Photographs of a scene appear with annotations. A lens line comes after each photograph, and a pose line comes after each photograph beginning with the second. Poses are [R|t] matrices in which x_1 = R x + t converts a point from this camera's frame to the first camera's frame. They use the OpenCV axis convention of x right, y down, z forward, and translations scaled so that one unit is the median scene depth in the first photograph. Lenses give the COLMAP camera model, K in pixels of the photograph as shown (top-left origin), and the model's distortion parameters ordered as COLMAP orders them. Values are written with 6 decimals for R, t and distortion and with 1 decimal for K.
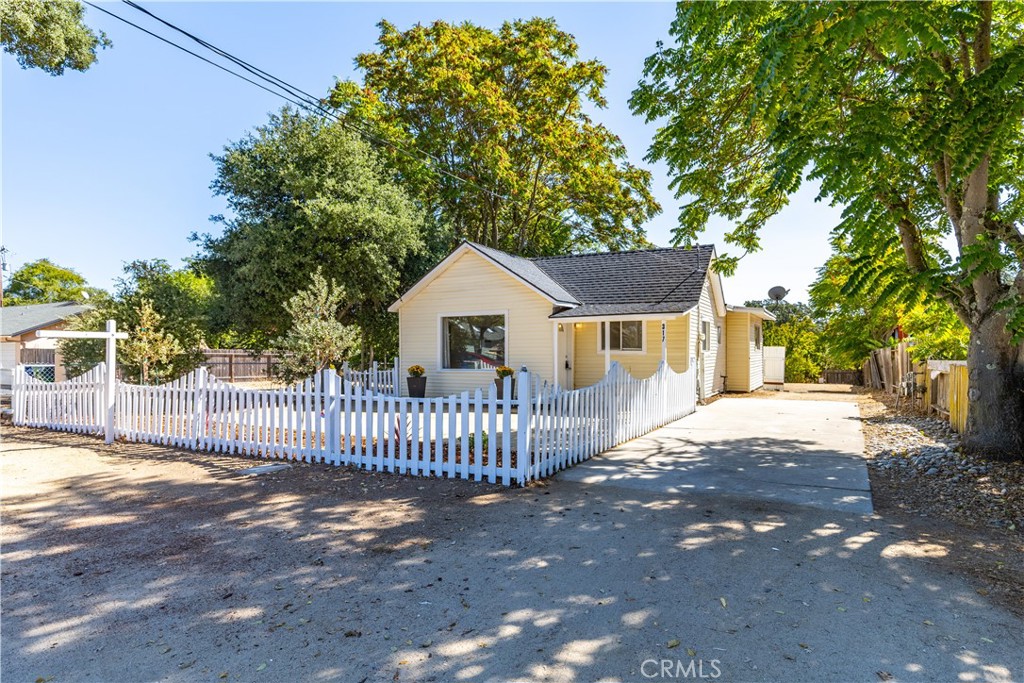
lens RADIAL K [[565.3, 0, 512.1], [0, 565.3, 343.4], [0, 0, 1]] dist [-0.002570, -0.000320]
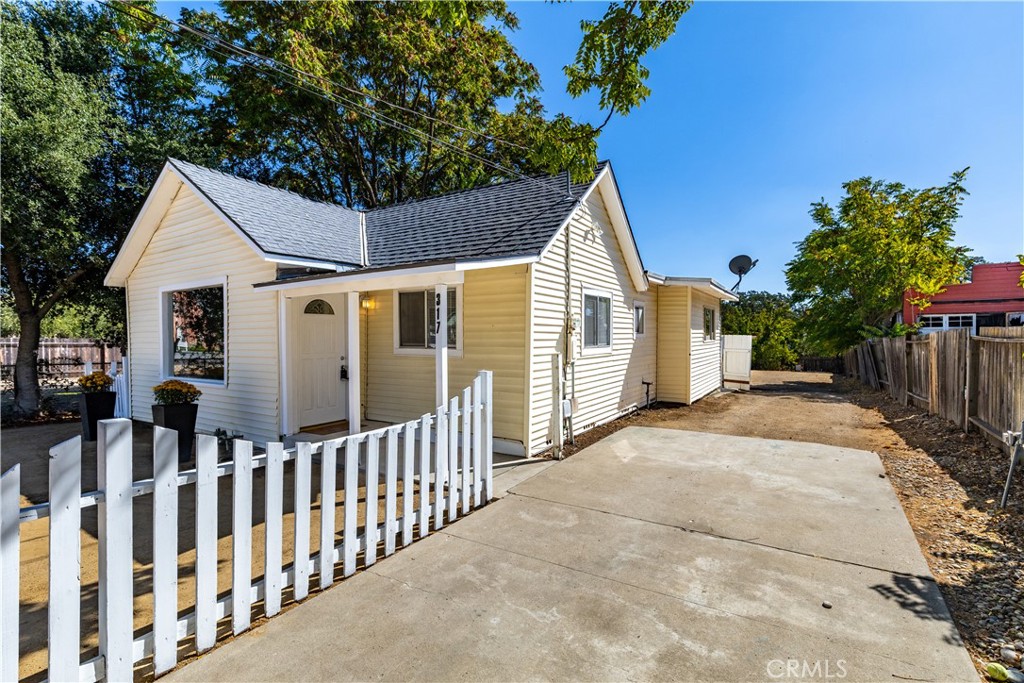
lens RADIAL K [[457.0, 0, 513.0], [0, 457.0, 342.4], [0, 0, 1]] dist [-0.002010, -0.000206]
pose [[0.998370, -0.002453, -0.057016, 0.152381], [0.003998, 0.999627, 0.027000, -0.002357], [0.056928, -0.027183, 0.998008, 0.283160]]
